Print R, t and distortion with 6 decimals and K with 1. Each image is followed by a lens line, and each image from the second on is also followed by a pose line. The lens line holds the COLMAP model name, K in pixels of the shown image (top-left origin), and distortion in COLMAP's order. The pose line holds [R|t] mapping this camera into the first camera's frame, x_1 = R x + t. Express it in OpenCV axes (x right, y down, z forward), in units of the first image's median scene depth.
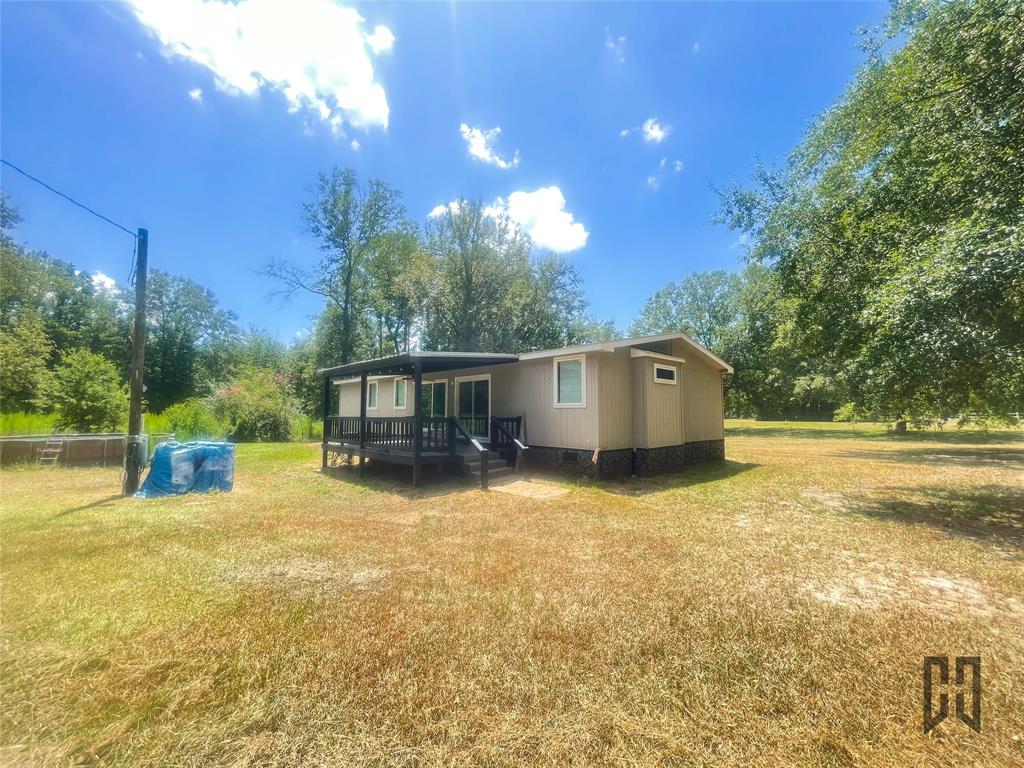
lens RADIAL K [[414.9, 0, 508.7], [0, 414.9, 385.1], [0, 0, 1]] dist [-0.003773, -0.000437]
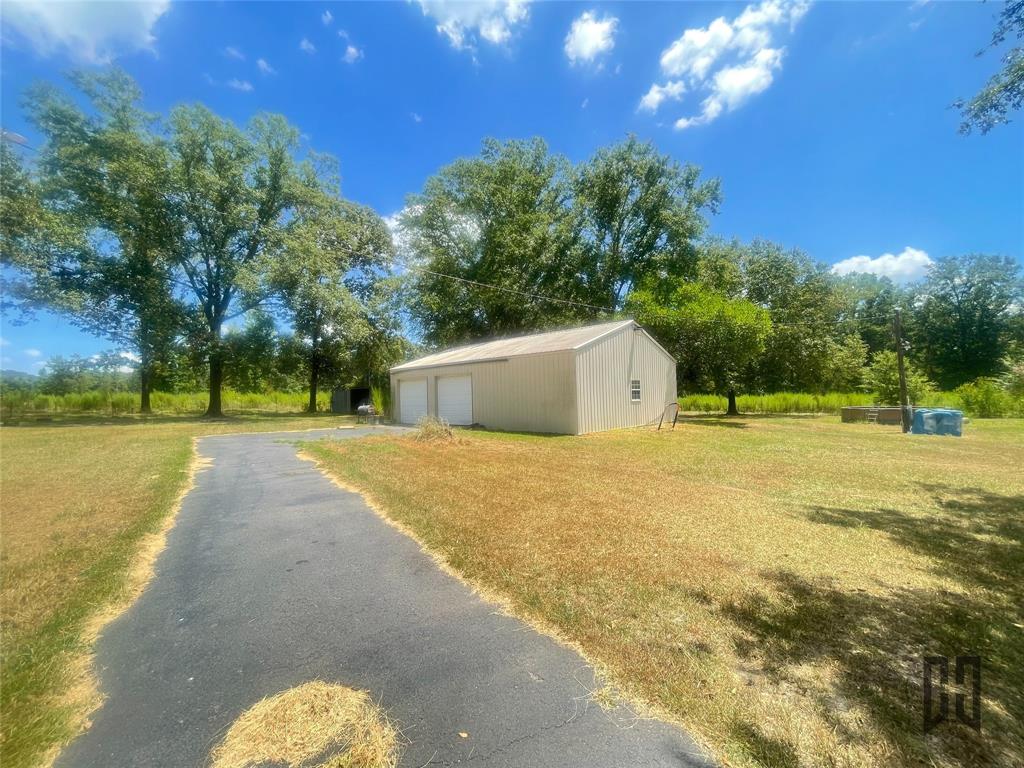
lens RADIAL K [[414.9, 0, 508.5], [0, 414.9, 385.2], [0, 0, 1]] dist [-0.003773, -0.000437]
pose [[0.010364, -0.032251, -0.999426, 0.455591], [0.090203, 0.995435, -0.031187, -0.038801], [0.995870, -0.089828, 0.013226, -0.398763]]
